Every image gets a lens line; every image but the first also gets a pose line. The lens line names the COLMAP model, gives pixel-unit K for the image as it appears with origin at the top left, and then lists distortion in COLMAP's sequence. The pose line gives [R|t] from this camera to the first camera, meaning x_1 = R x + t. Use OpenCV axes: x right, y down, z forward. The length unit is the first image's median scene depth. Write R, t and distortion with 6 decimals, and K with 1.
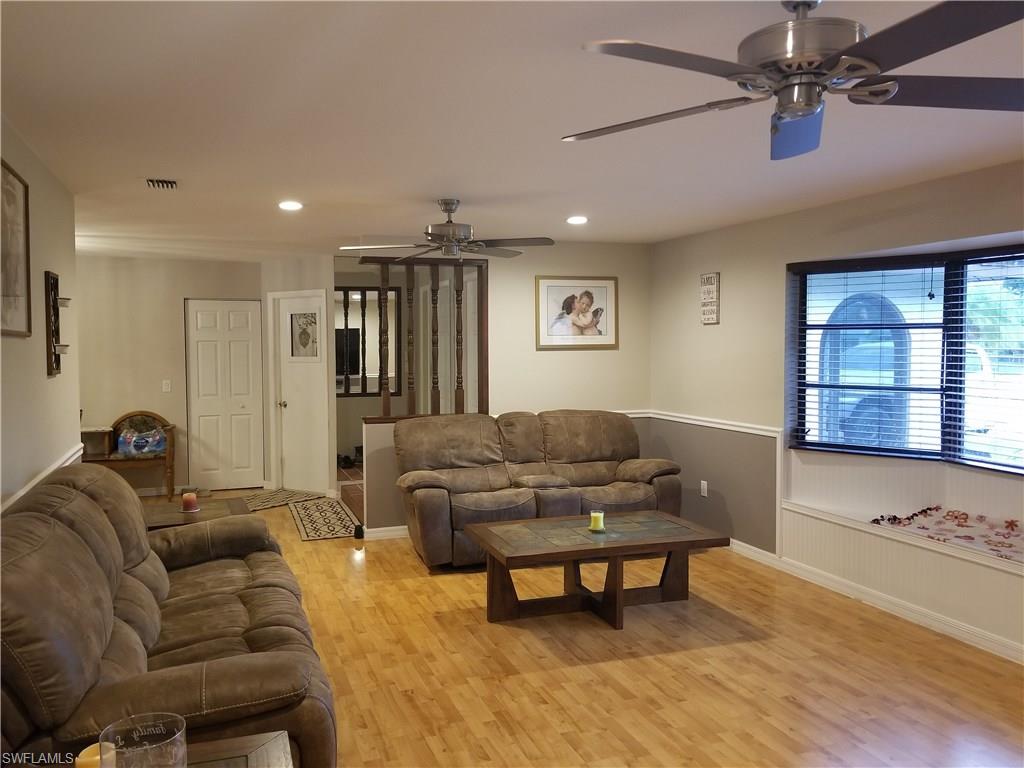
lens RADIAL K [[819.9, 0, 481.6], [0, 819.9, 382.9], [0, 0, 1]] dist [0.007309, 0.002729]
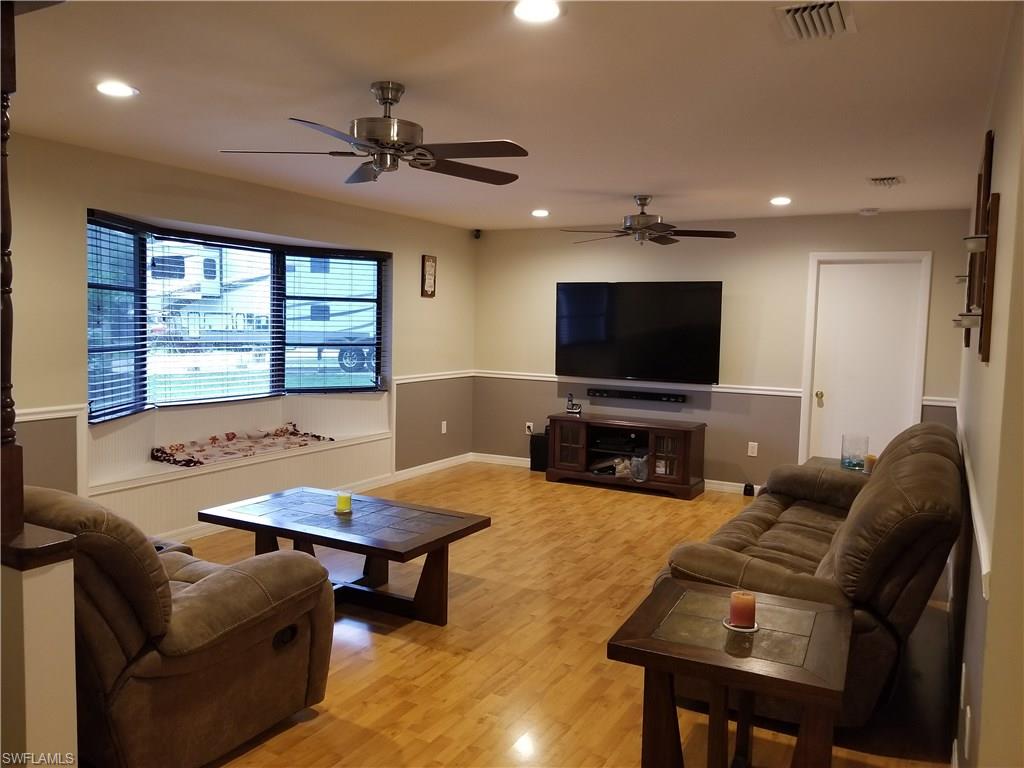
lens RADIAL K [[819.9, 0, 481.6], [0, 819.9, 382.9], [0, 0, 1]] dist [0.007309, 0.002729]
pose [[-0.673243, -0.068293, 0.736261, -0.742088], [0.019665, 0.993720, 0.110156, -0.073352], [-0.739160, 0.088640, -0.667672, 1.754365]]
